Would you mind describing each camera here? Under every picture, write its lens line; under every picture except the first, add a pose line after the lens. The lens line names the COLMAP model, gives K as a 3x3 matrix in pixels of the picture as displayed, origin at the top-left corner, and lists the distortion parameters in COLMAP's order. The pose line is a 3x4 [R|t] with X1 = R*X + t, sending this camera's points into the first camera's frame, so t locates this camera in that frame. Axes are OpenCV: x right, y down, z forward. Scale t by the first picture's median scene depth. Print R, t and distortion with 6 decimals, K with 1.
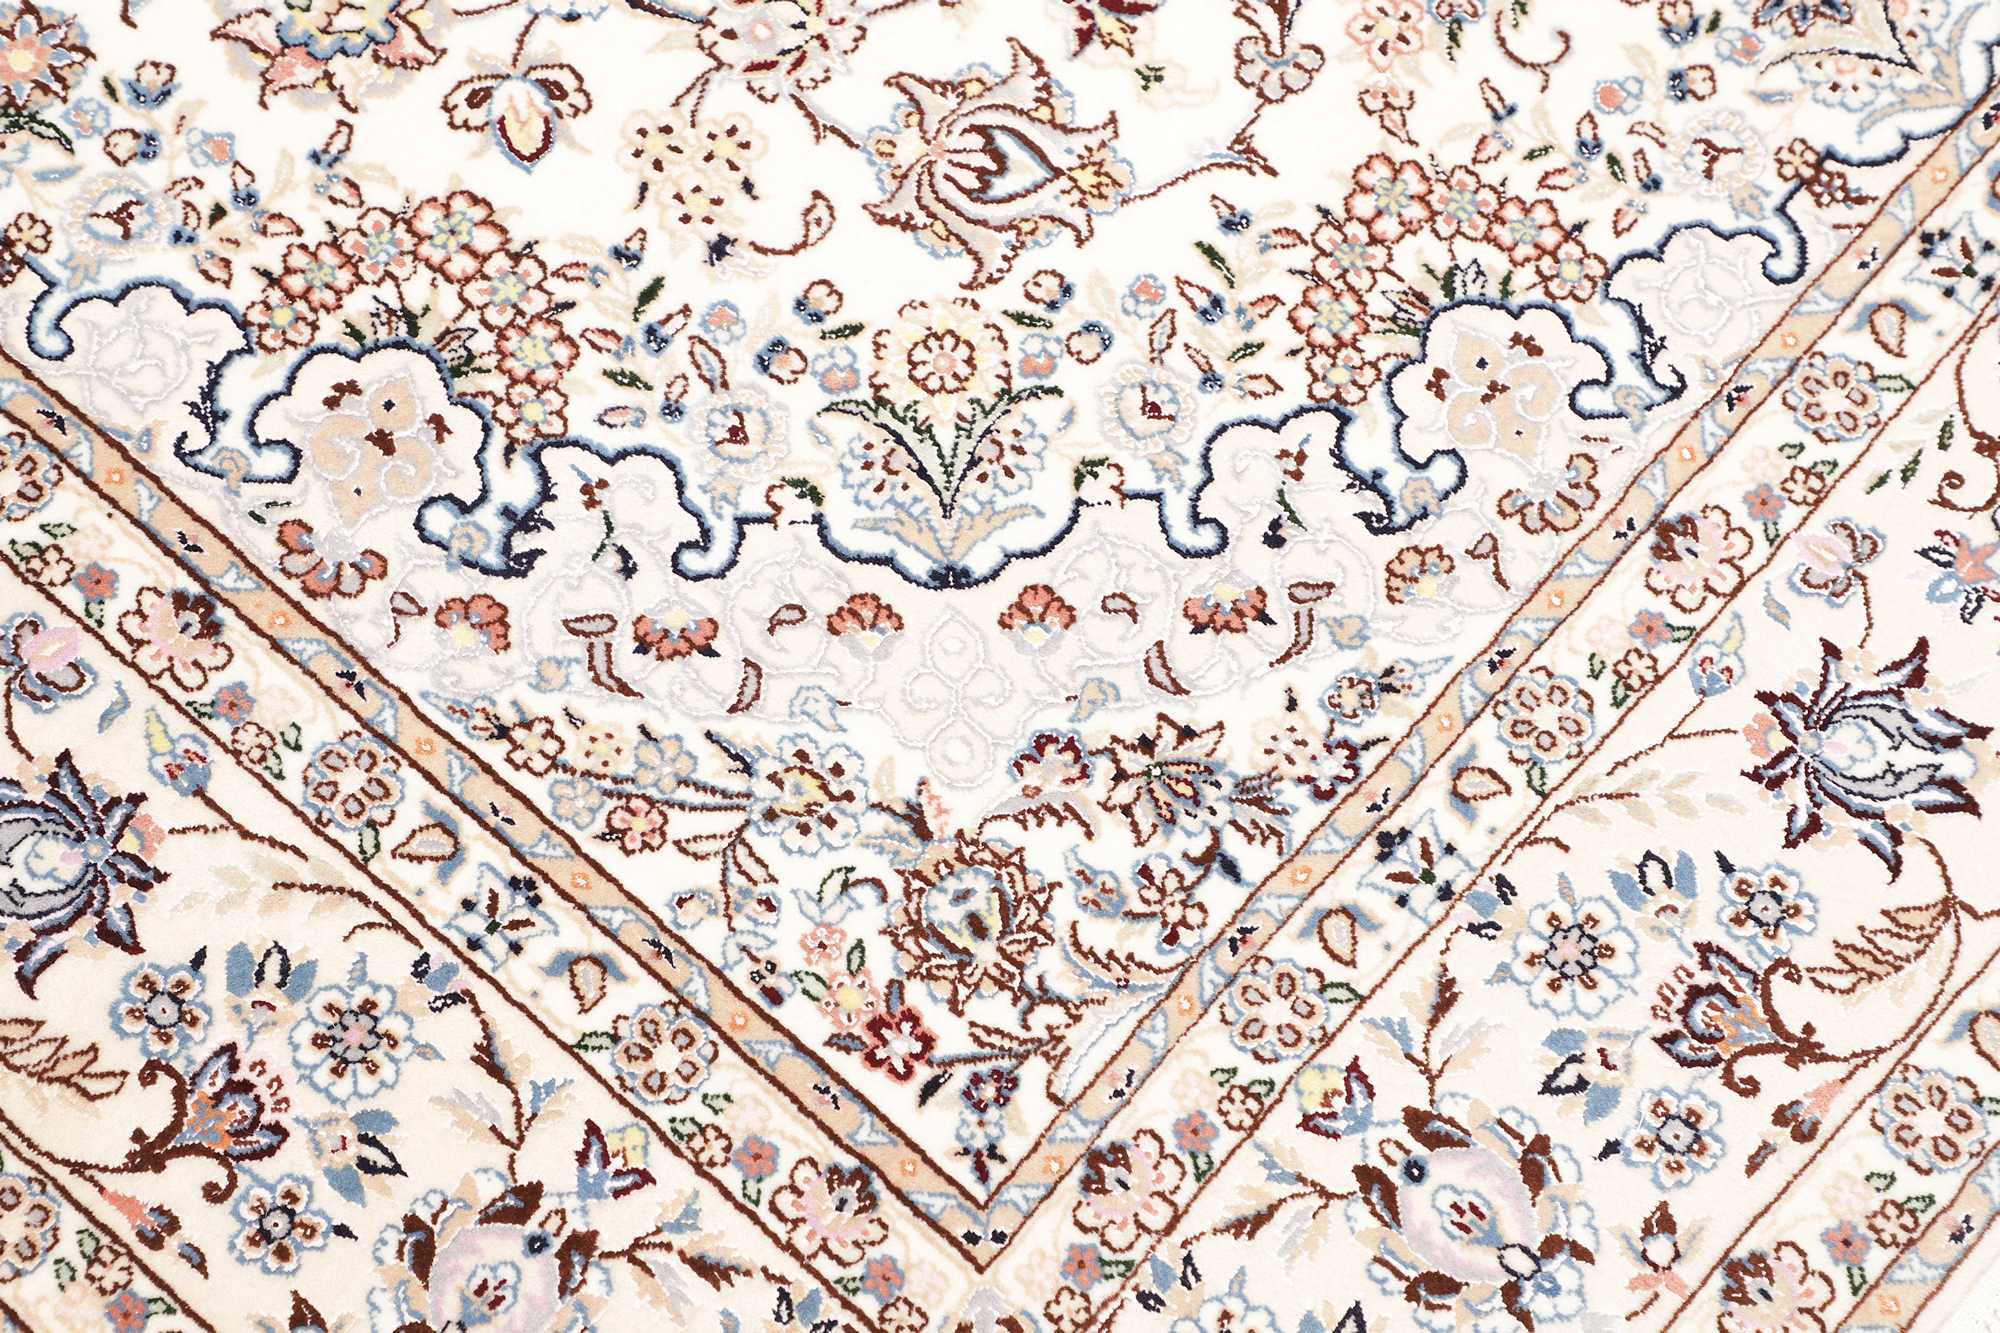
lens RADIAL K [[3044.1, 0, 1017.6], [0, 3044.1, 631.7], [0, 0, 1]] dist [0.186129, 0.072304]
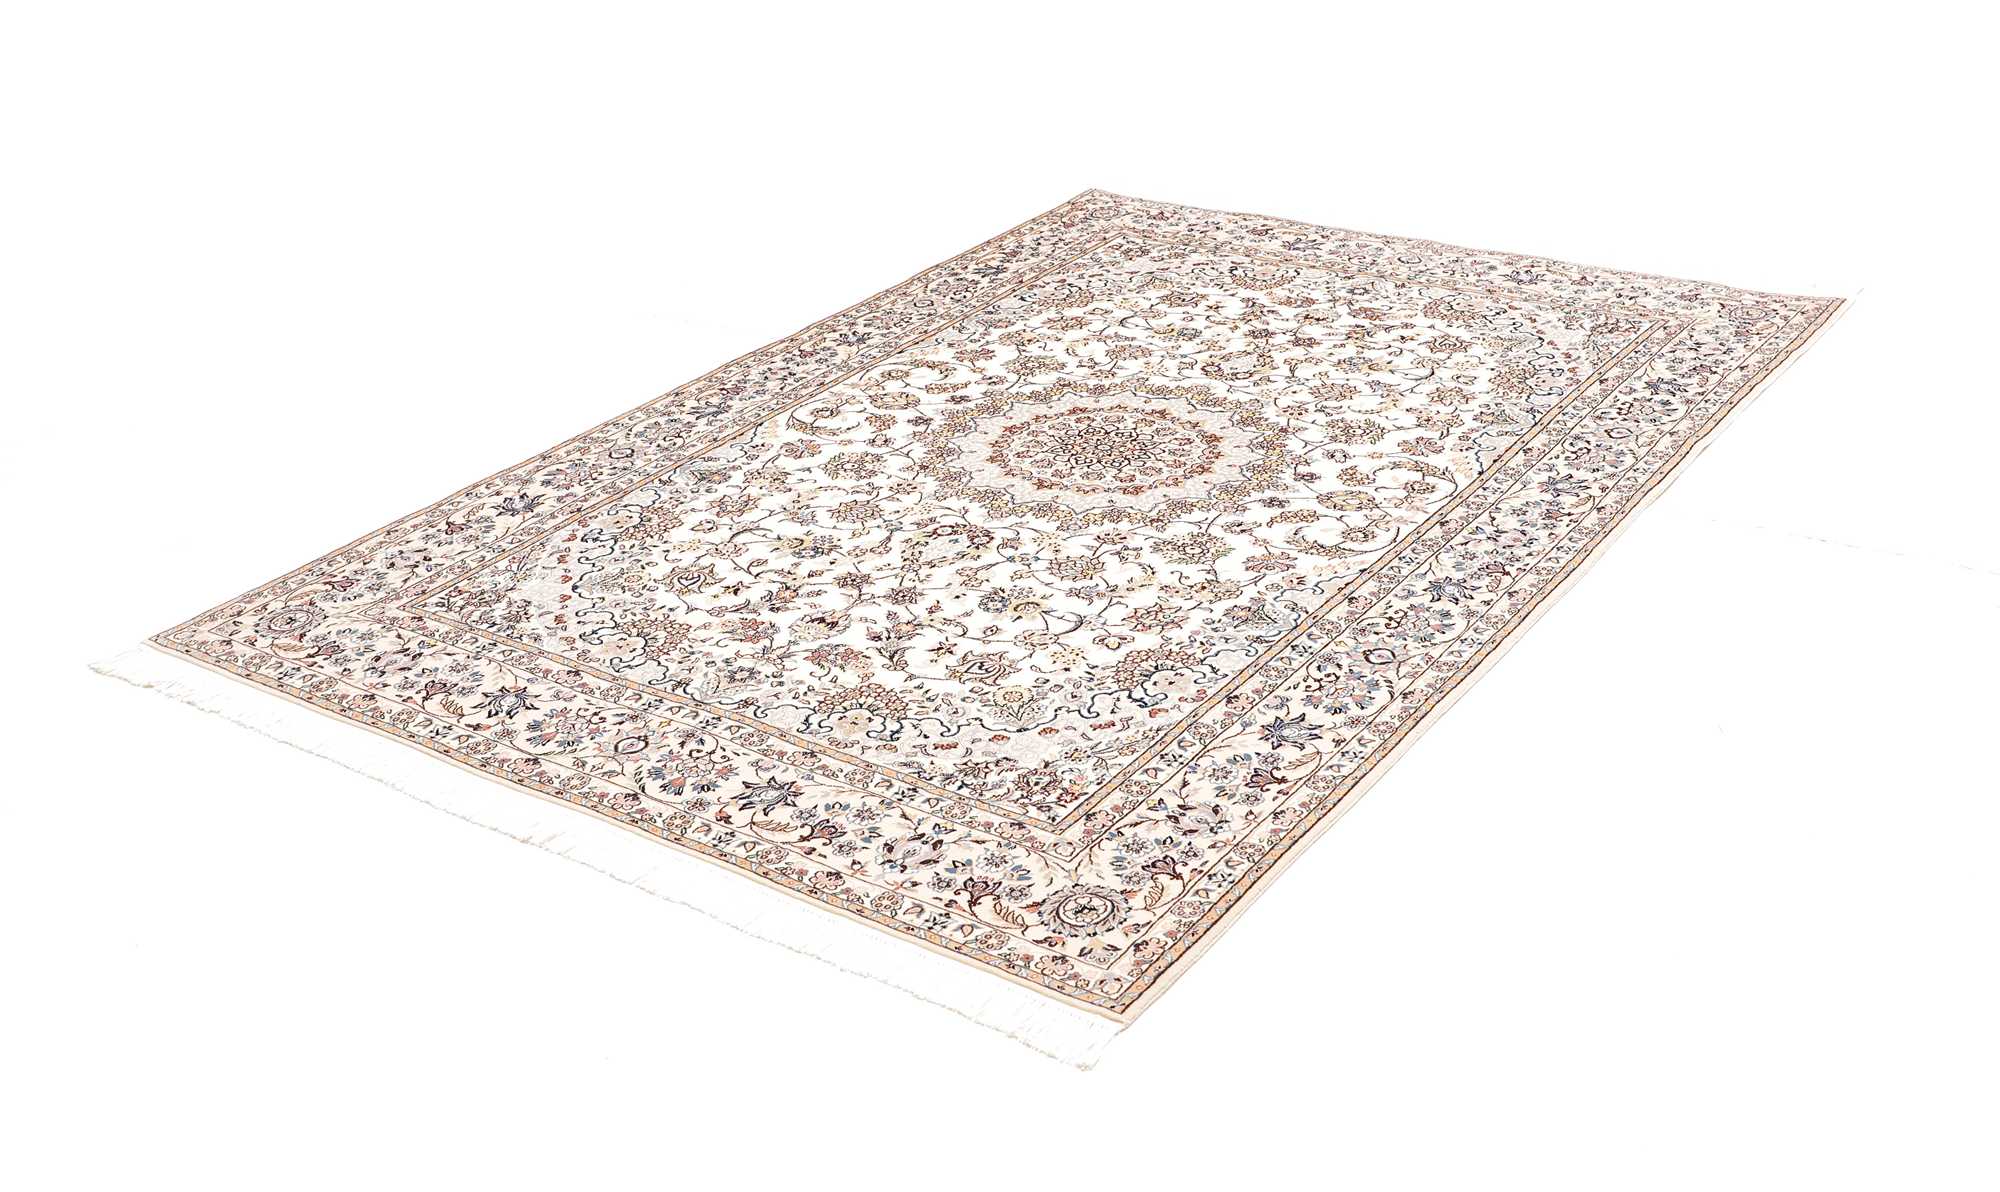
lens RADIAL K [[2238.5, 0, 1000.0], [0, 2238.5, 596.0], [0, 0, 1]] dist [0.046112, -0.000391]
pose [[0.101893, 0.422216, -0.900751, 2.674163], [-0.939192, 0.339308, 0.052805, -0.690145], [0.327927, 0.840597, 0.431115, -0.045046]]
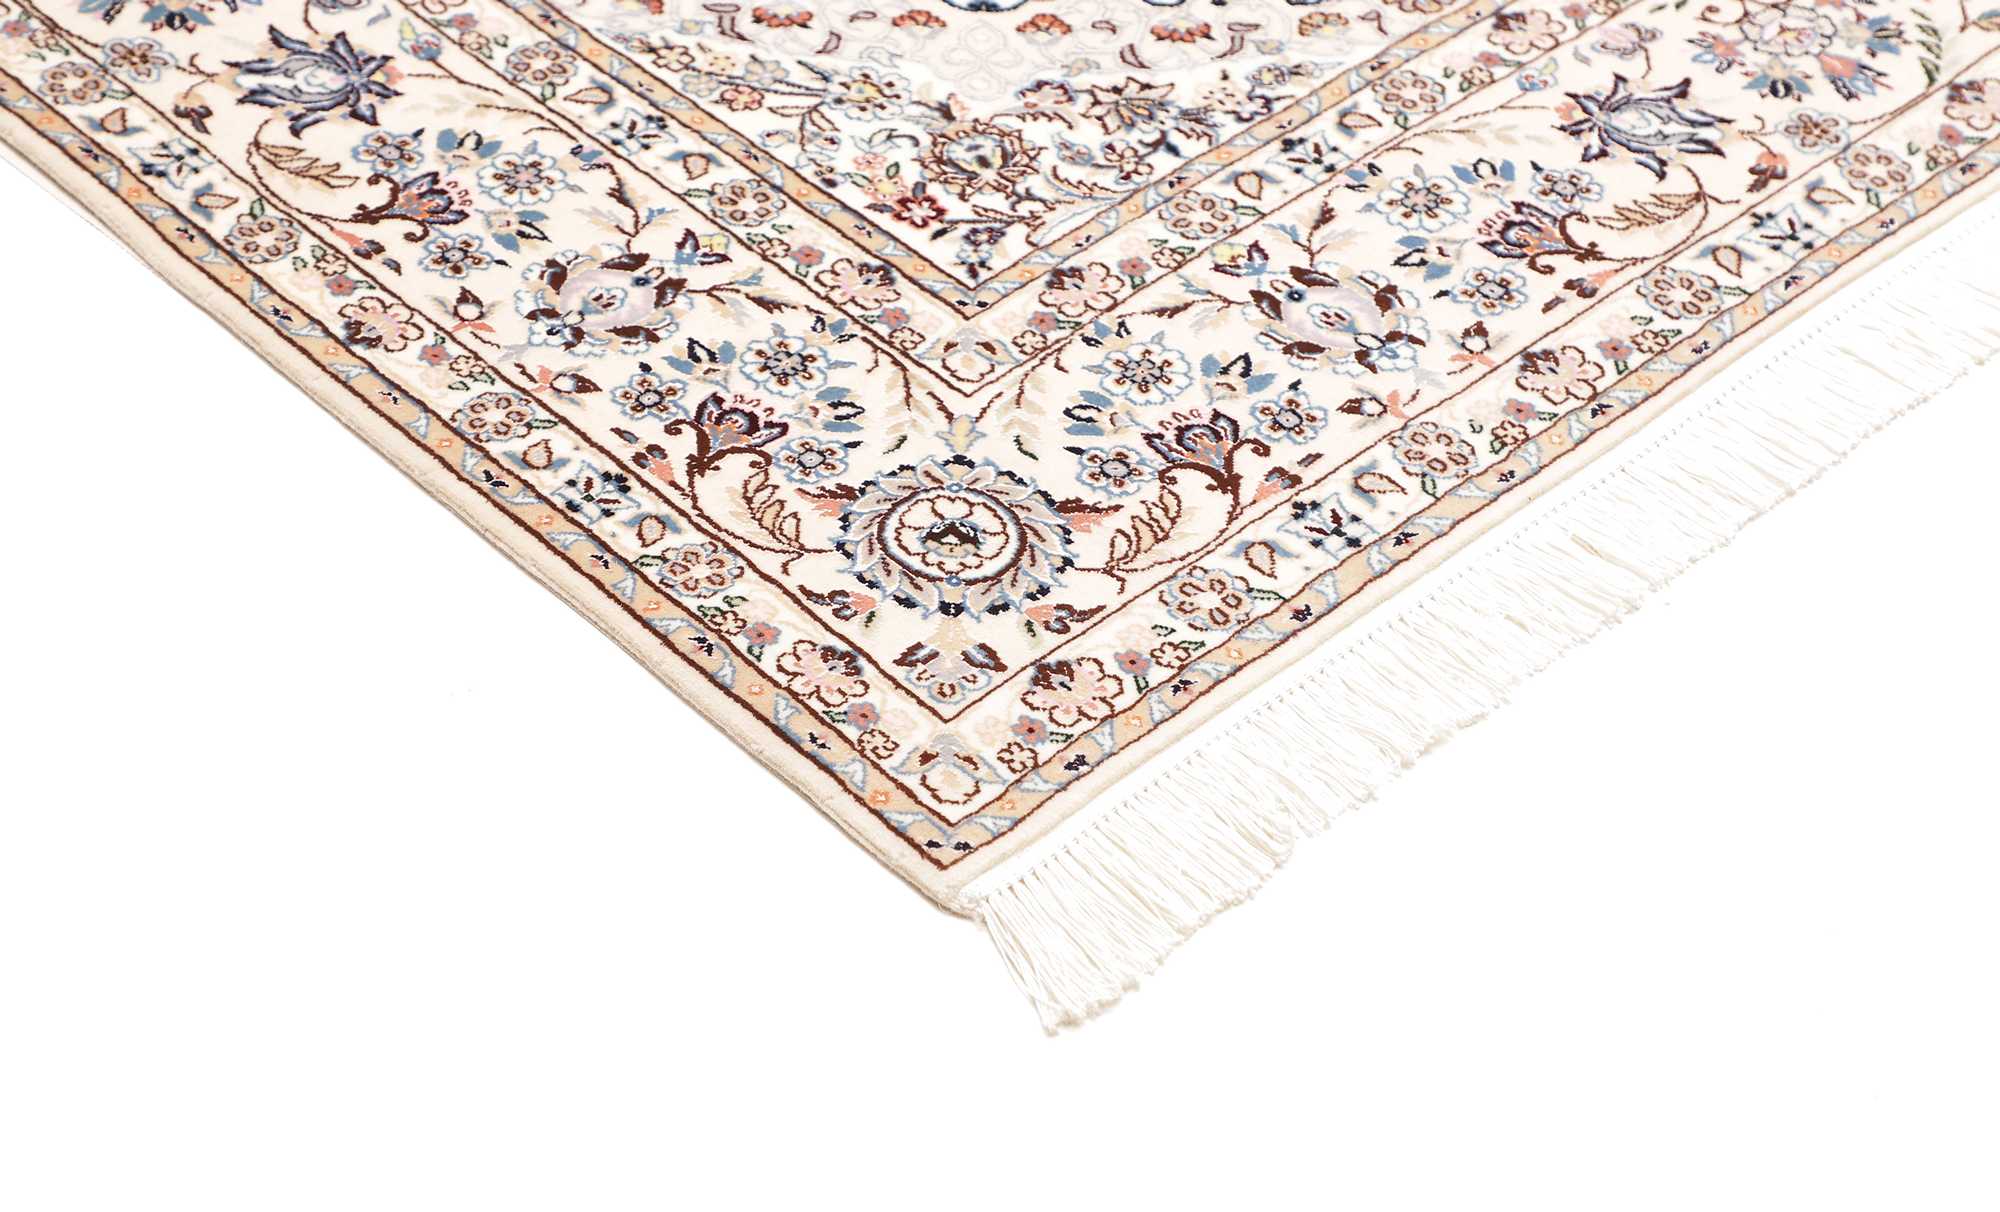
lens RADIAL K [[3498.2, 0, 1000.0], [0, 3498.2, 606.0], [0, 0, 1]] dist [0.254508, 0.046556]
pose [[0.997046, 0.063389, -0.043364, 0.073800], [-0.076609, 0.860883, -0.503002, 1.044749], [0.005447, 0.504838, 0.863197, -0.248274]]
